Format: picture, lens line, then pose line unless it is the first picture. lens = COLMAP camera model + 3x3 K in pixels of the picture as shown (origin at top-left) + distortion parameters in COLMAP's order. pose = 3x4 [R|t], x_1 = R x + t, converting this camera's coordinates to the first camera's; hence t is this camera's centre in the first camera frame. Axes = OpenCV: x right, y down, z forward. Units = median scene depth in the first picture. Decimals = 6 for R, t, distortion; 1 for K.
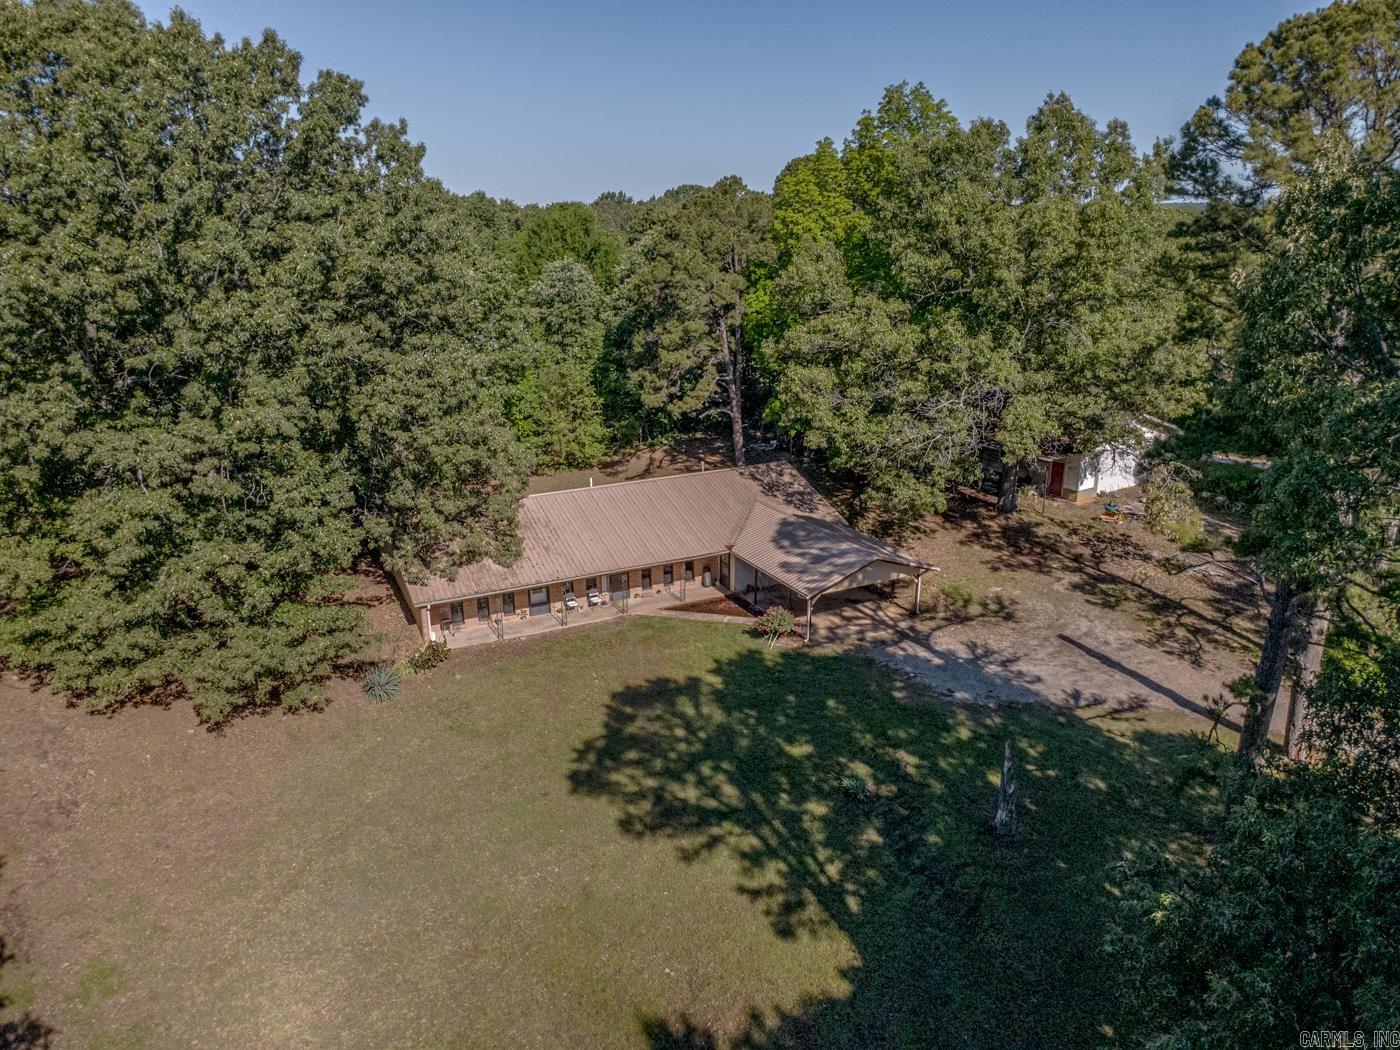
lens RADIAL K [[986.1, 0, 694.9], [0, 986.1, 524.3], [0, 0, 1]] dist [0.001788, 0.002737]
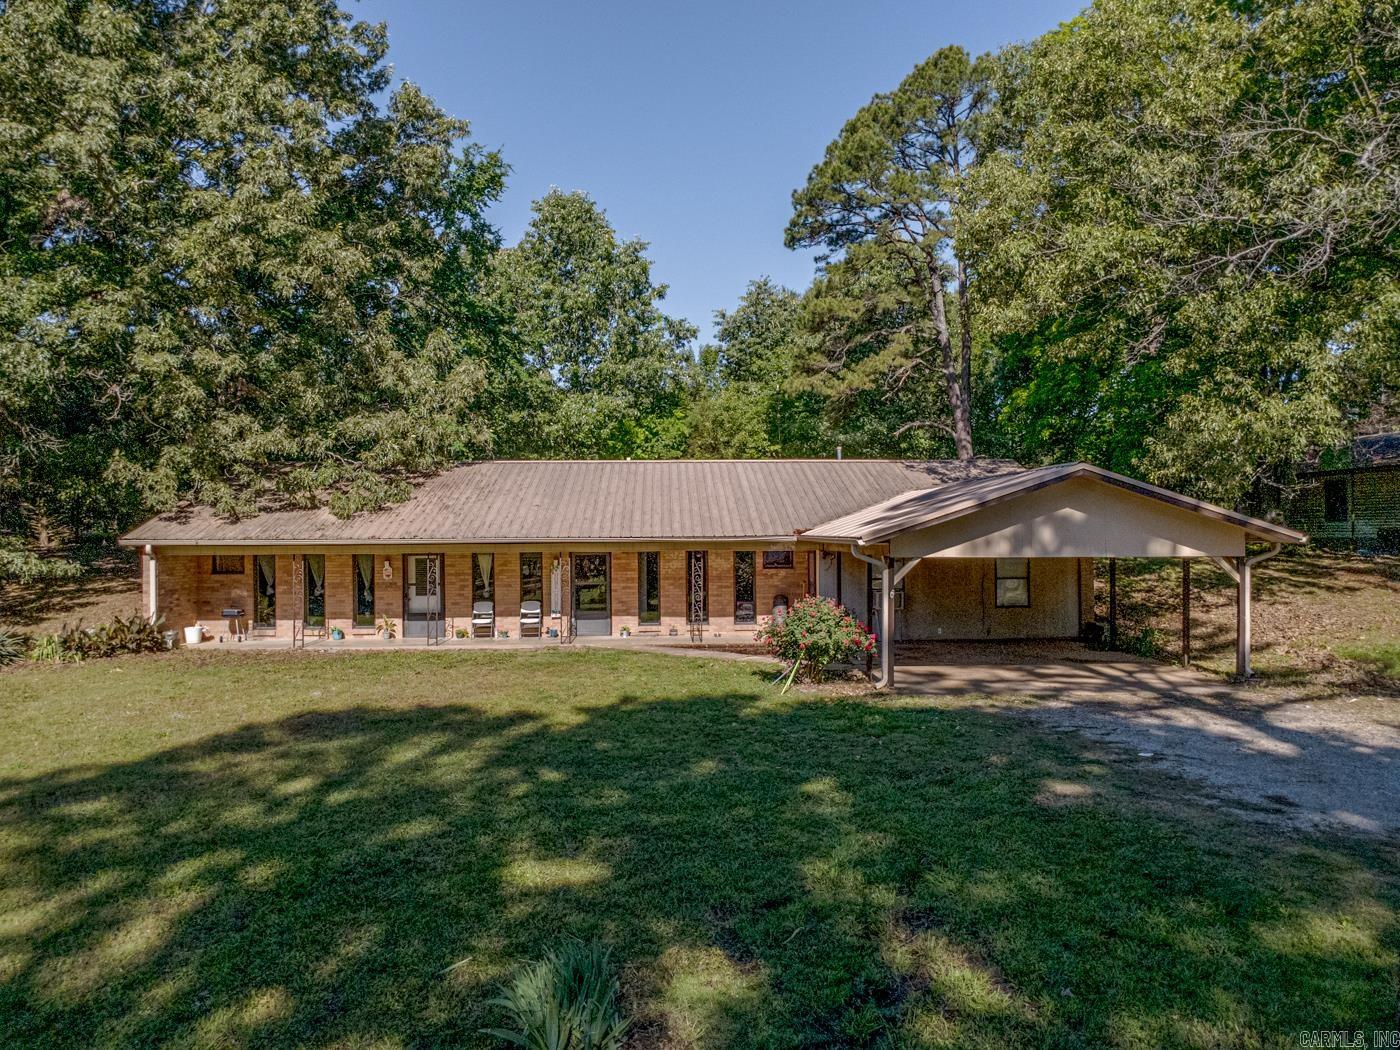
lens RADIAL K [[986.1, 0, 694.9], [0, 986.1, 524.3], [0, 0, 1]] dist [0.001788, 0.002737]
pose [[0.908533, -0.000450, -0.417812, 0.190007], [-0.123769, 0.954826, -0.270163, 0.157835], [0.399060, 0.297164, 0.867436, 0.588247]]
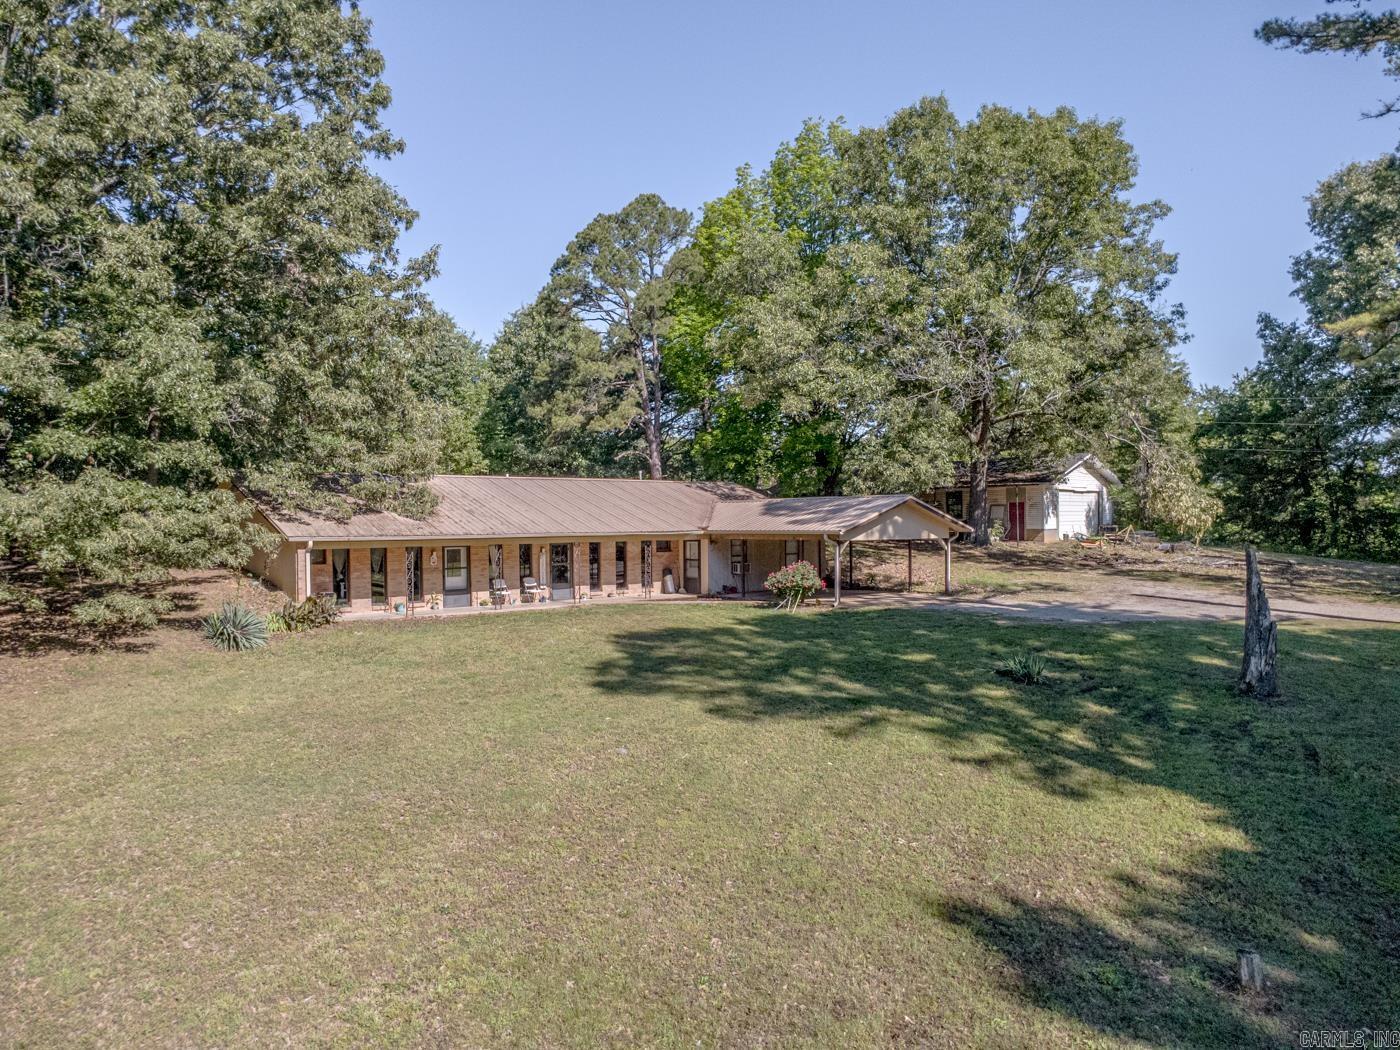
lens RADIAL K [[979.8, 0, 688.6], [0, 979.8, 519.9], [0, 0, 1]] dist [0.005082, 0.001089]
pose [[0.978560, -0.001032, 0.205961, -0.138980], [0.062134, 0.954878, -0.290425, 0.247139], [-0.196368, 0.296996, 0.934469, 0.289850]]
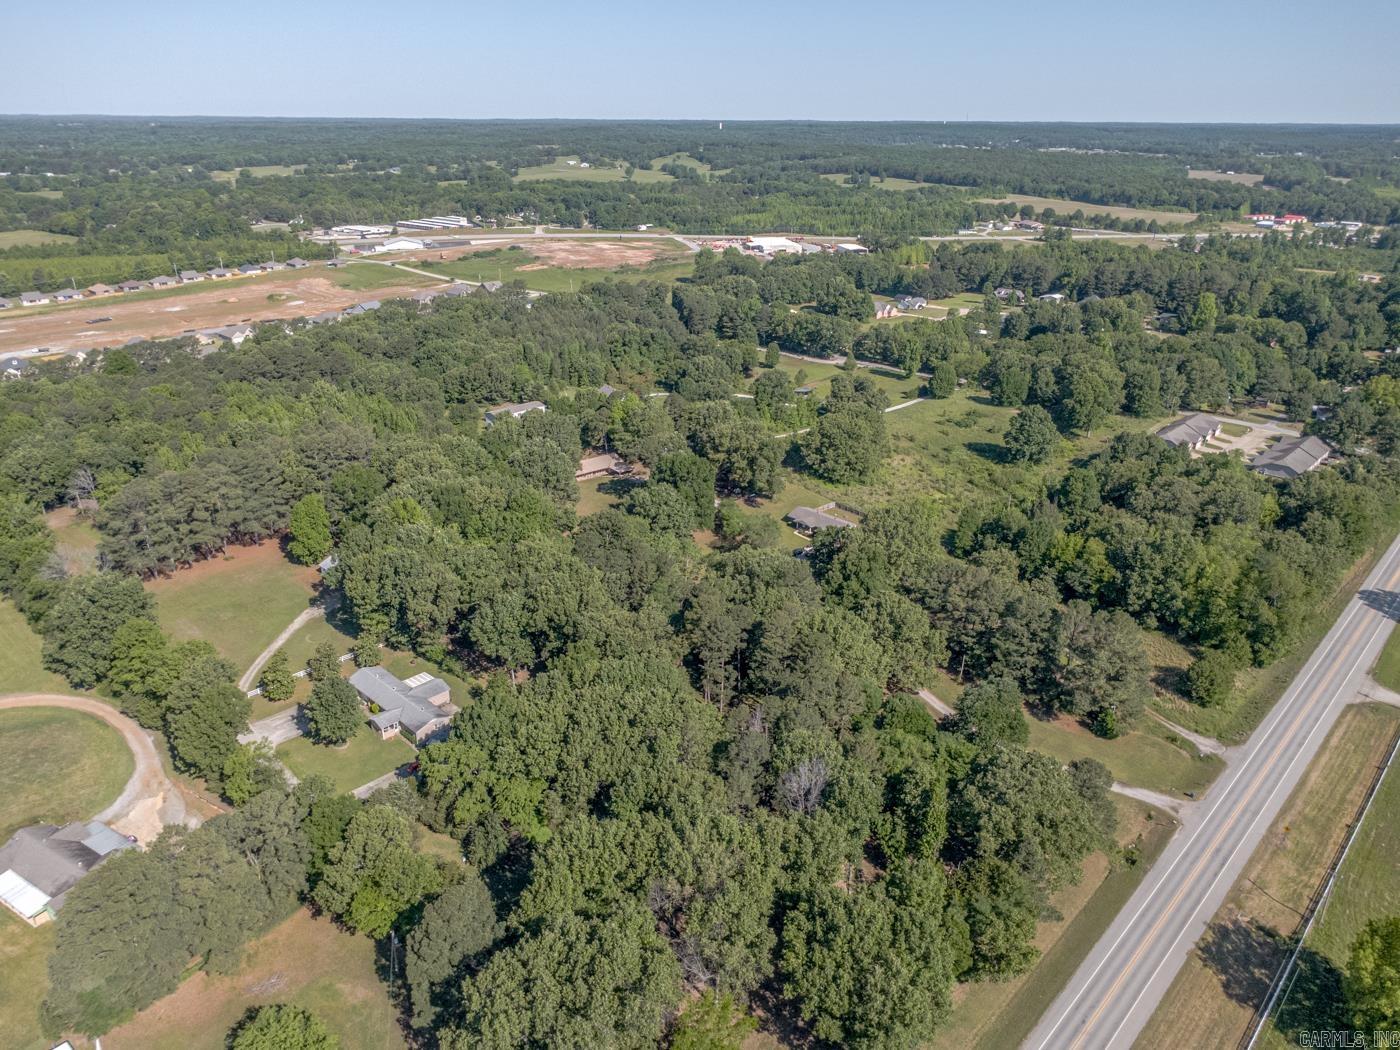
lens RADIAL K [[986.1, 0, 694.9], [0, 986.1, 524.3], [0, 0, 1]] dist [0.001788, 0.002737]
pose [[0.979661, -0.063545, 0.190331, -0.789266], [0.045985, 0.994386, 0.095297, -0.229584], [-0.195318, -0.084607, 0.977084, -6.582493]]
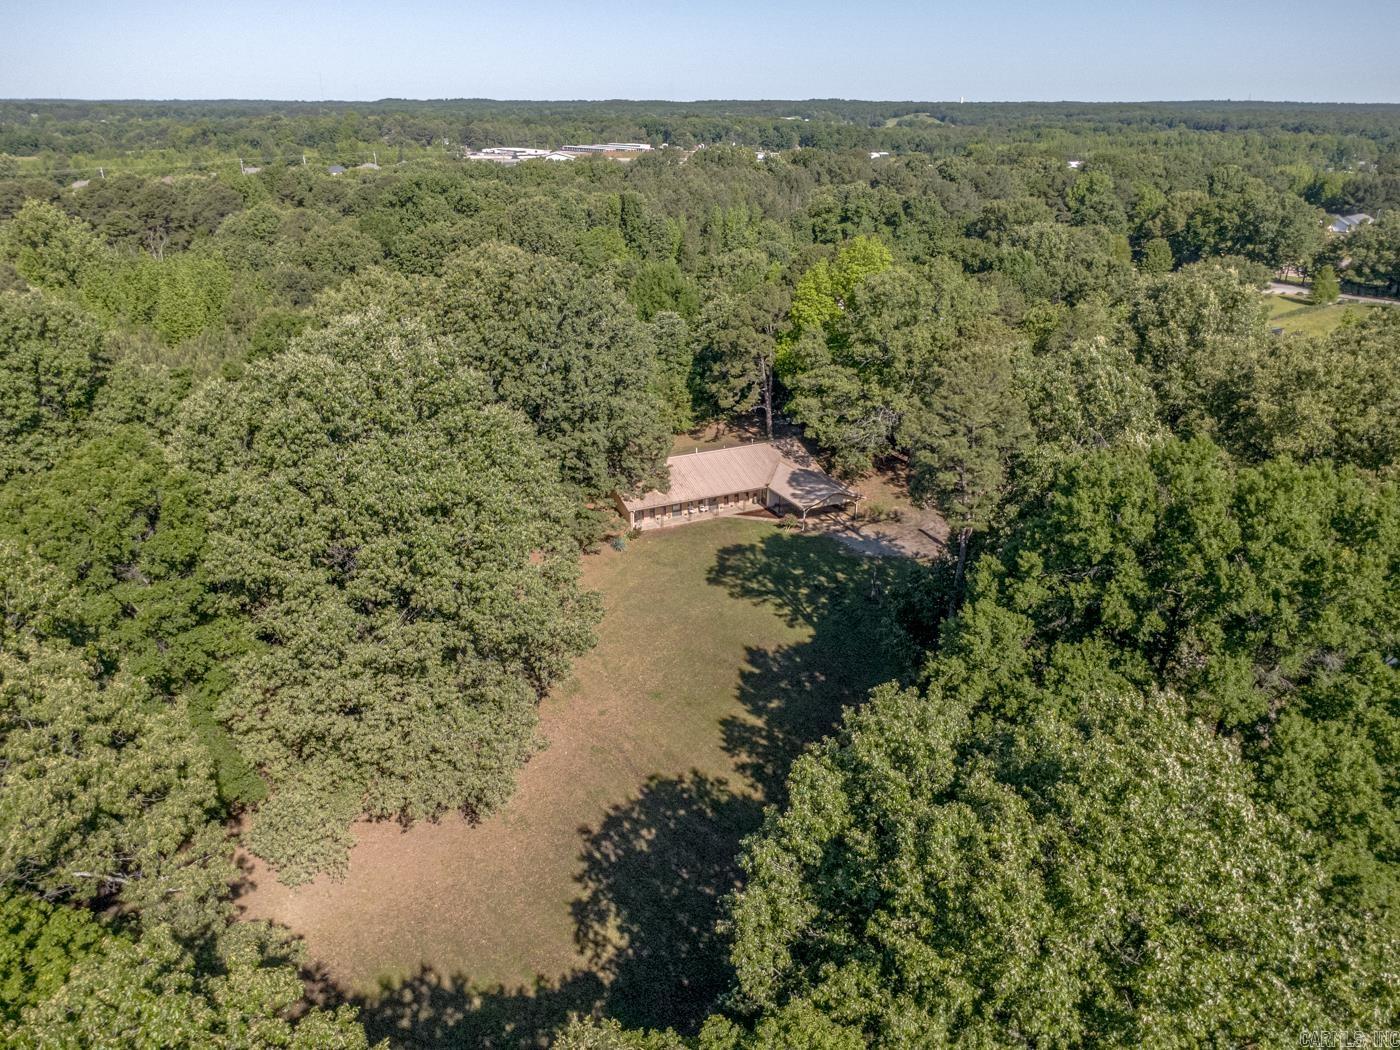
lens RADIAL K [[986.1, 0, 694.9], [0, 986.1, 524.3], [0, 0, 1]] dist [0.001788, 0.002737]
pose [[0.999862, 0.015602, -0.005699, -0.105950], [-0.015010, 0.995621, 0.092267, -0.086029], [0.007114, -0.092169, 0.995718, -1.101264]]
